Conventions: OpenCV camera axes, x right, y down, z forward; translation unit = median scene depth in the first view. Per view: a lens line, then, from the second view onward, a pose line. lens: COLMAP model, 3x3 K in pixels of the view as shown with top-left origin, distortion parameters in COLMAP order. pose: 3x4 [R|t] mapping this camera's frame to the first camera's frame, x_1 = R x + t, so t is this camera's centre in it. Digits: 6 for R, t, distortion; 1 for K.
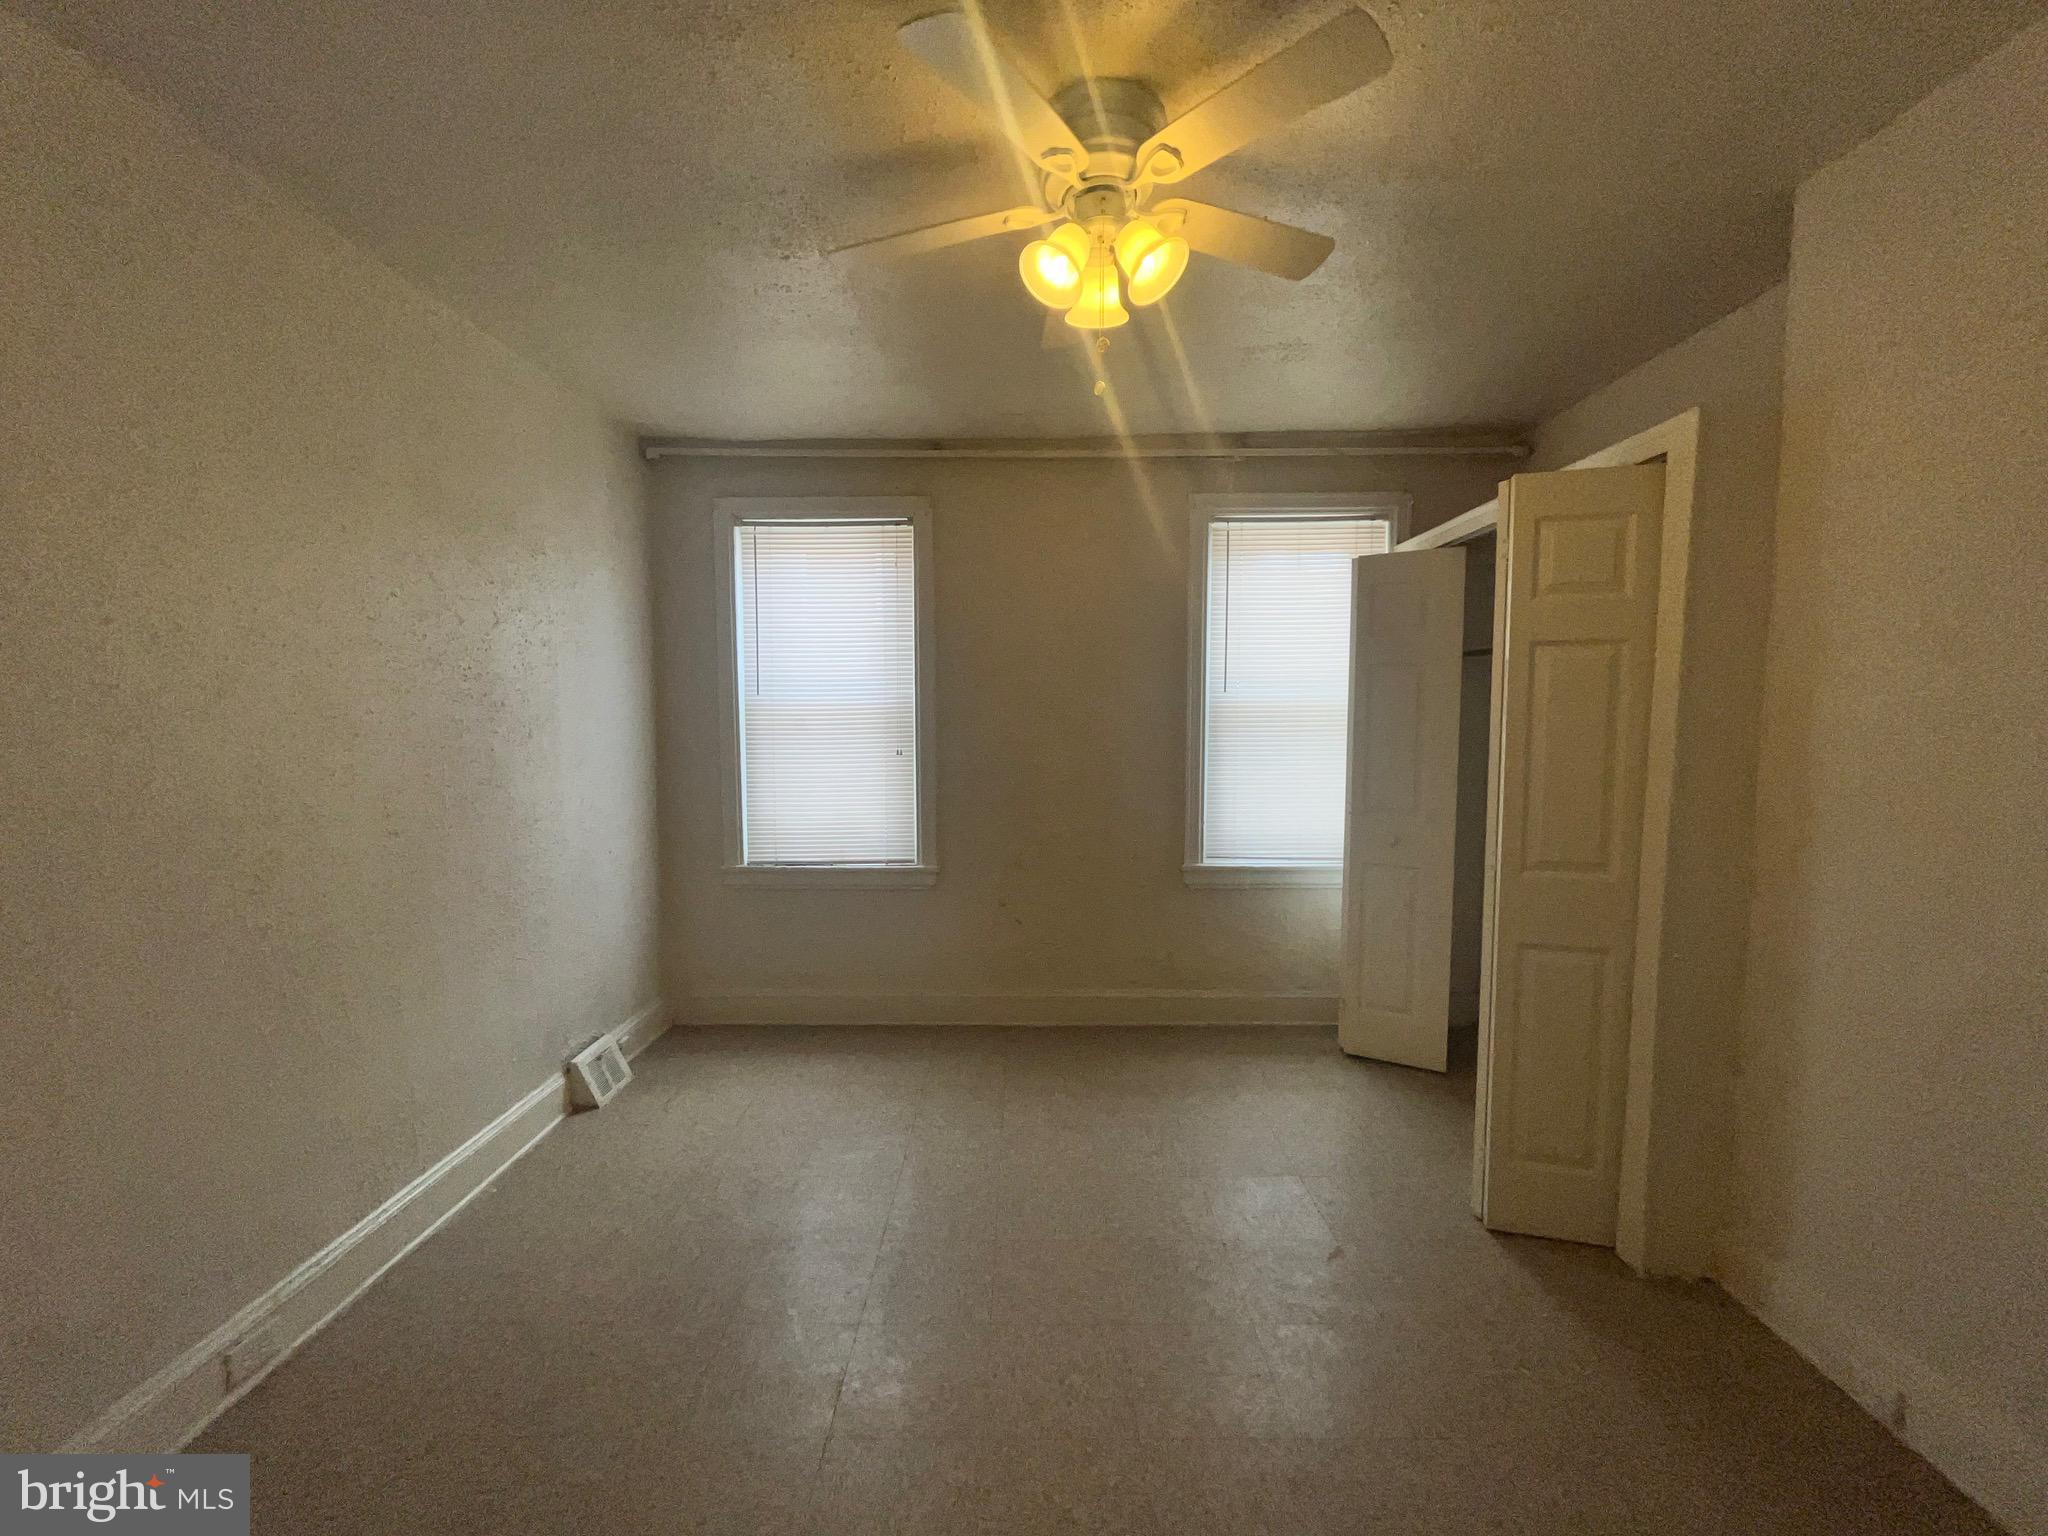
lens RADIAL K [[830.5, 0, 1020.8], [0, 830.5, 763.8], [0, 0, 1]] dist [-0.004358, -0.000374]
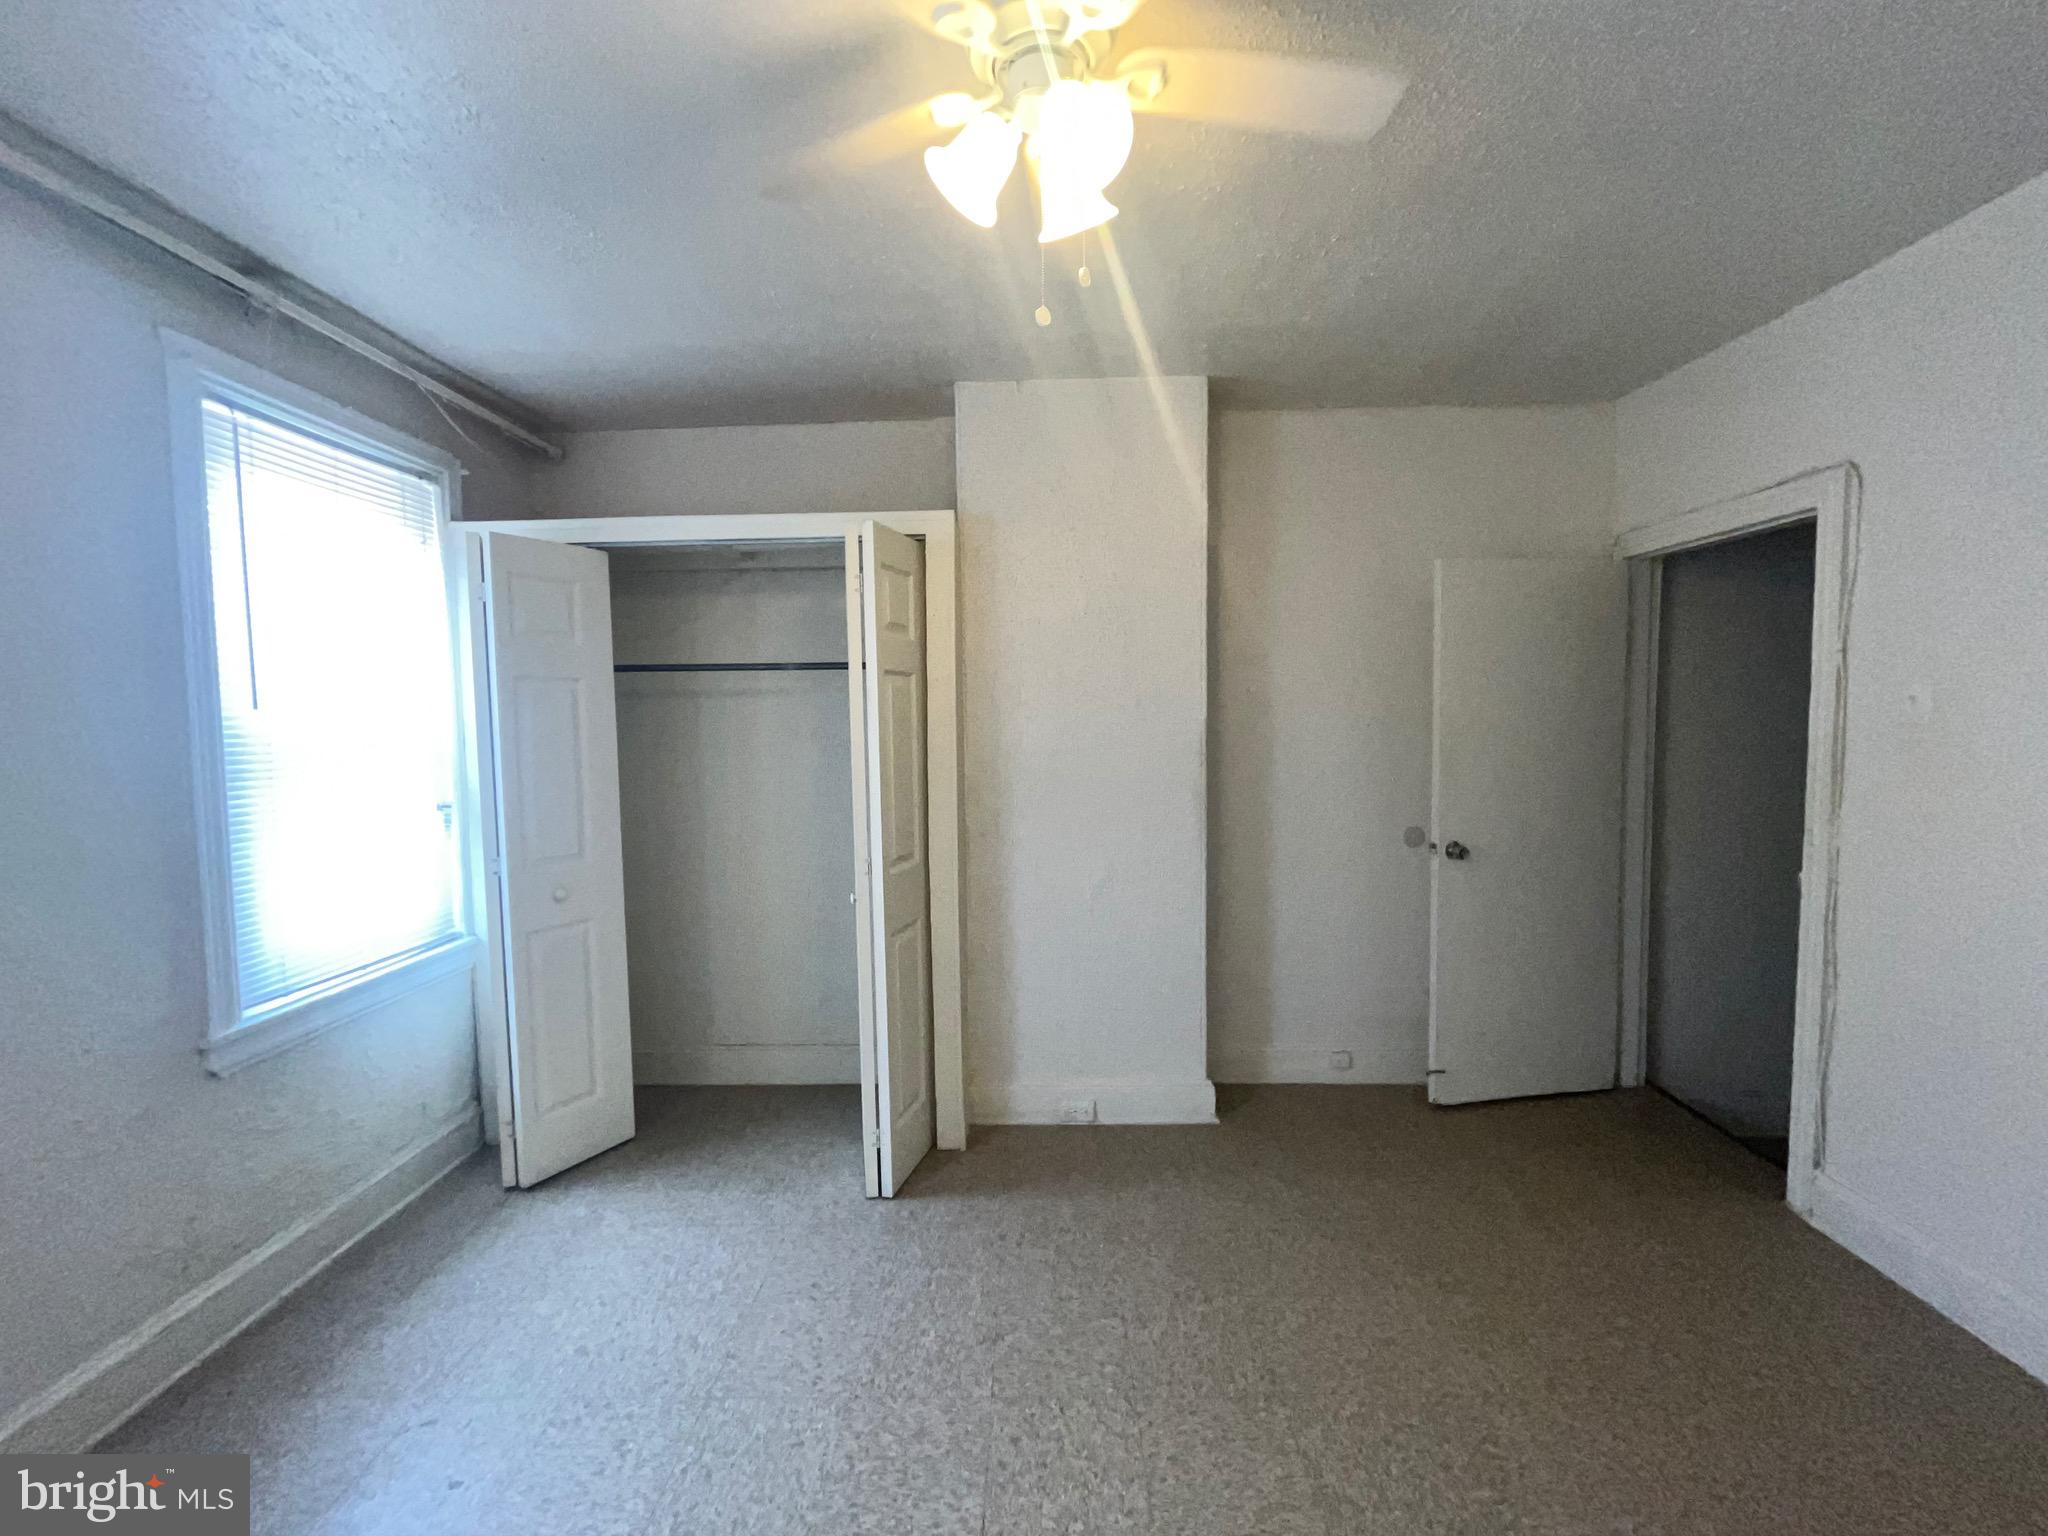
lens RADIAL K [[830.5, 0, 1020.8], [0, 830.5, 763.8], [0, 0, 1]] dist [-0.004358, -0.000374]
pose [[0.021937, -0.051336, 0.998440, -0.312988], [0.090220, 0.994708, 0.049162, -0.029569], [-0.995680, 0.089001, 0.026452, 0.472417]]
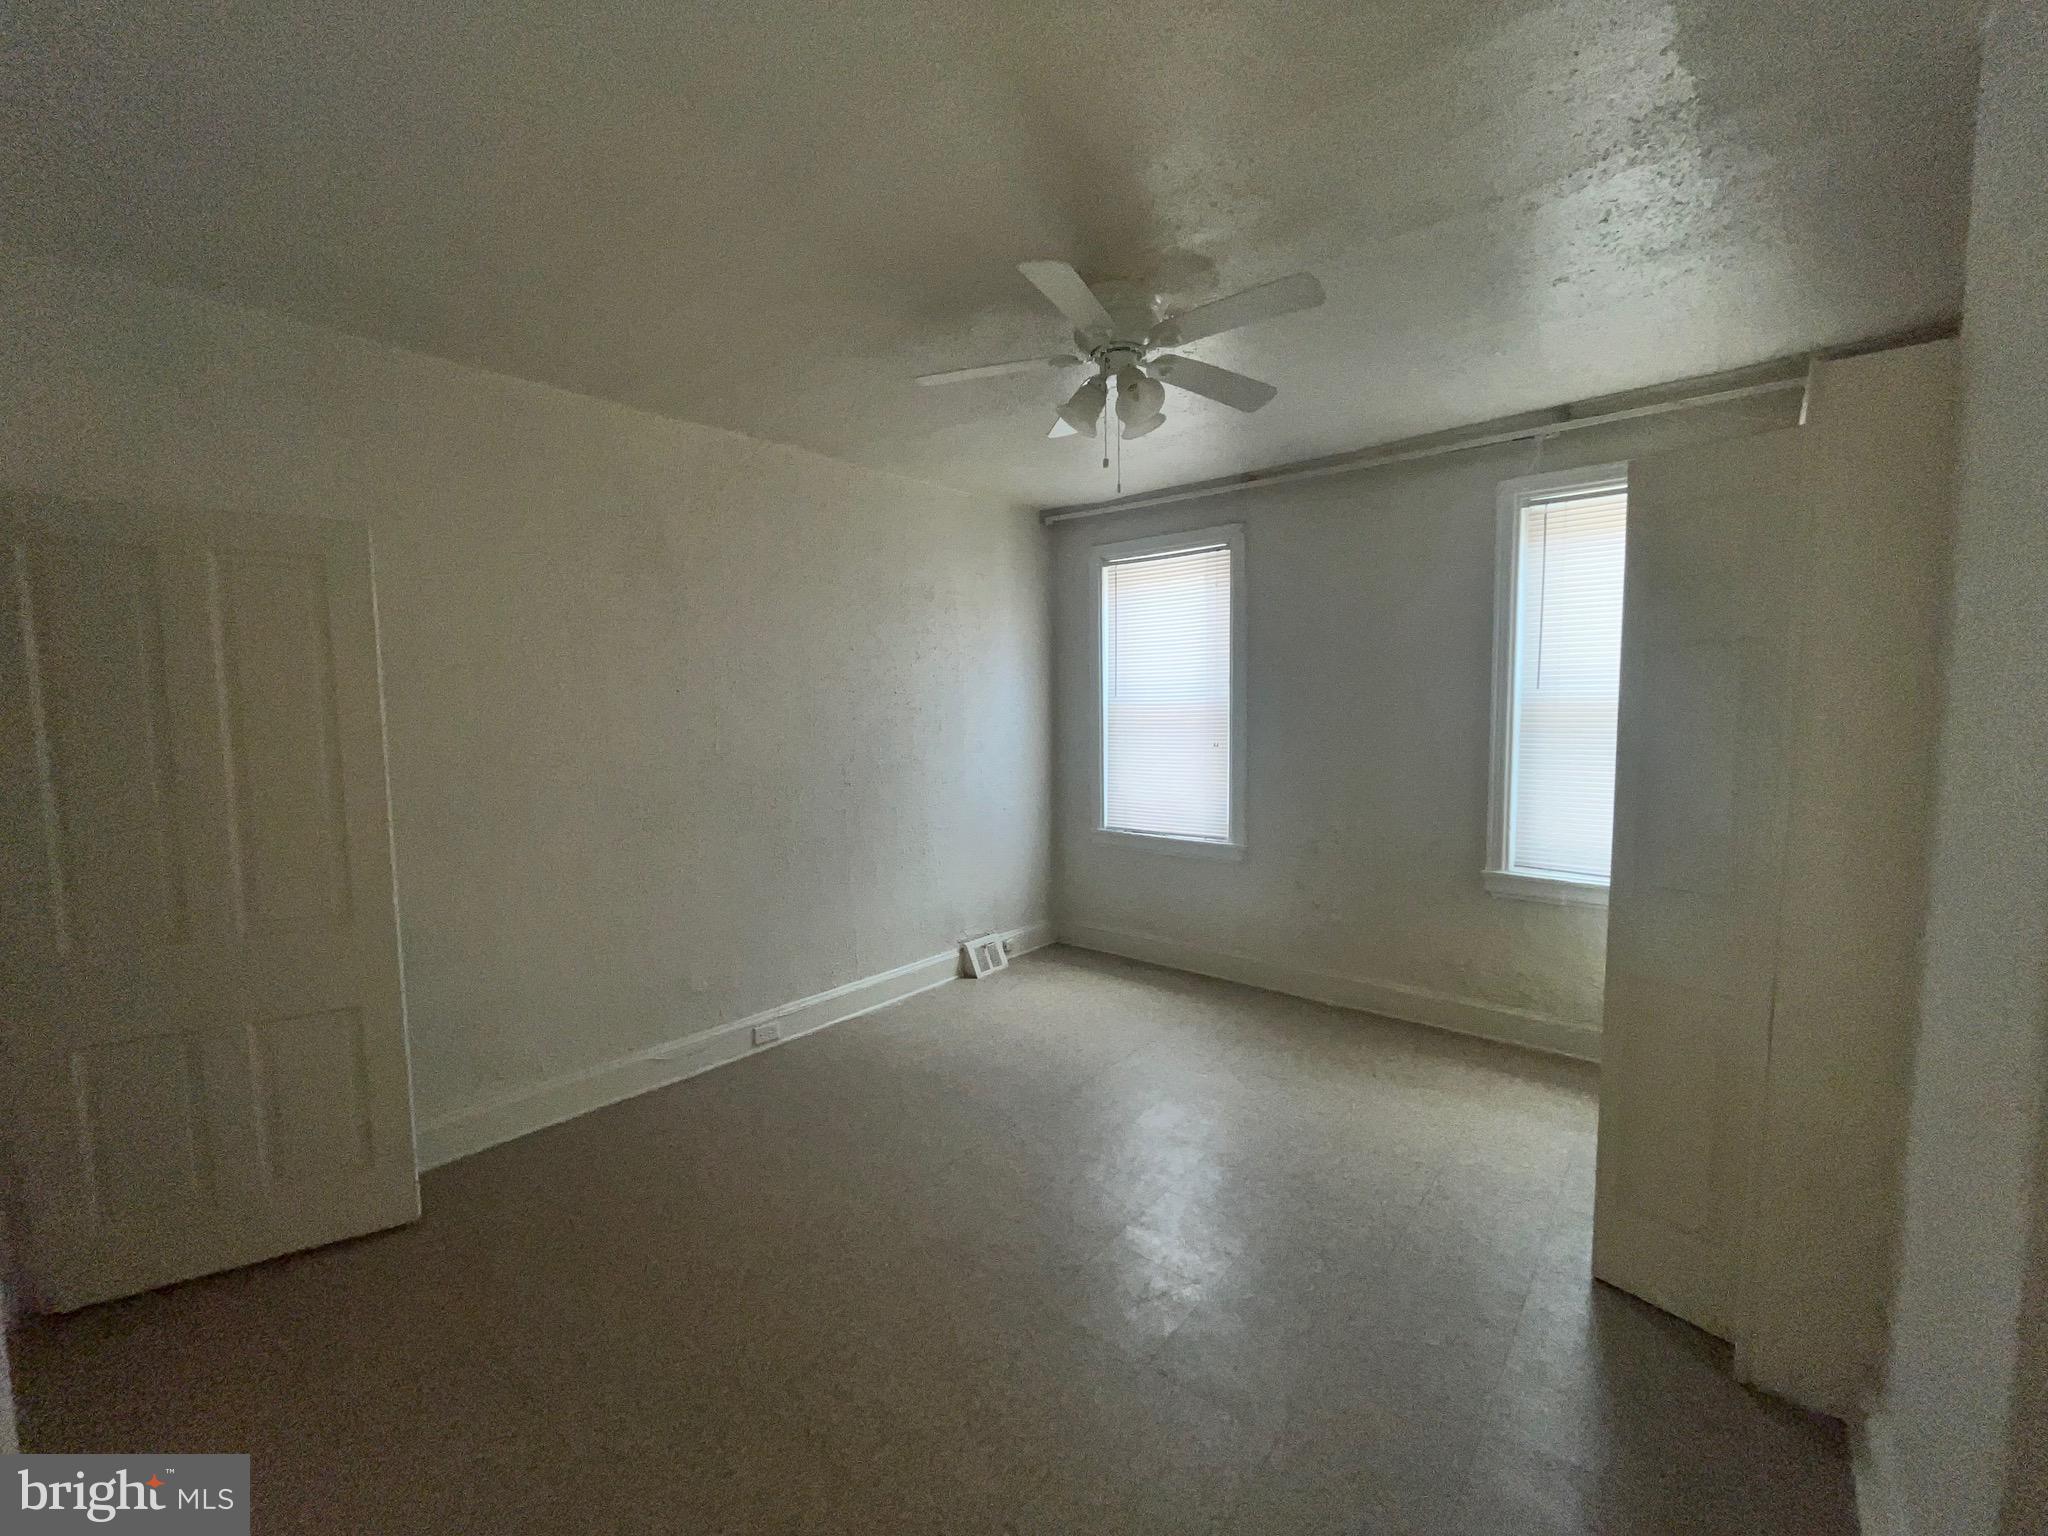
lens RADIAL K [[830.5, 0, 1020.8], [0, 830.5, 763.8], [0, 0, 1]] dist [-0.004358, -0.000374]
pose [[0.767948, 0.041827, -0.639145, 0.402728], [-0.029934, 0.999119, 0.029419, -0.013827], [0.639813, -0.003460, 0.768523, -0.079715]]
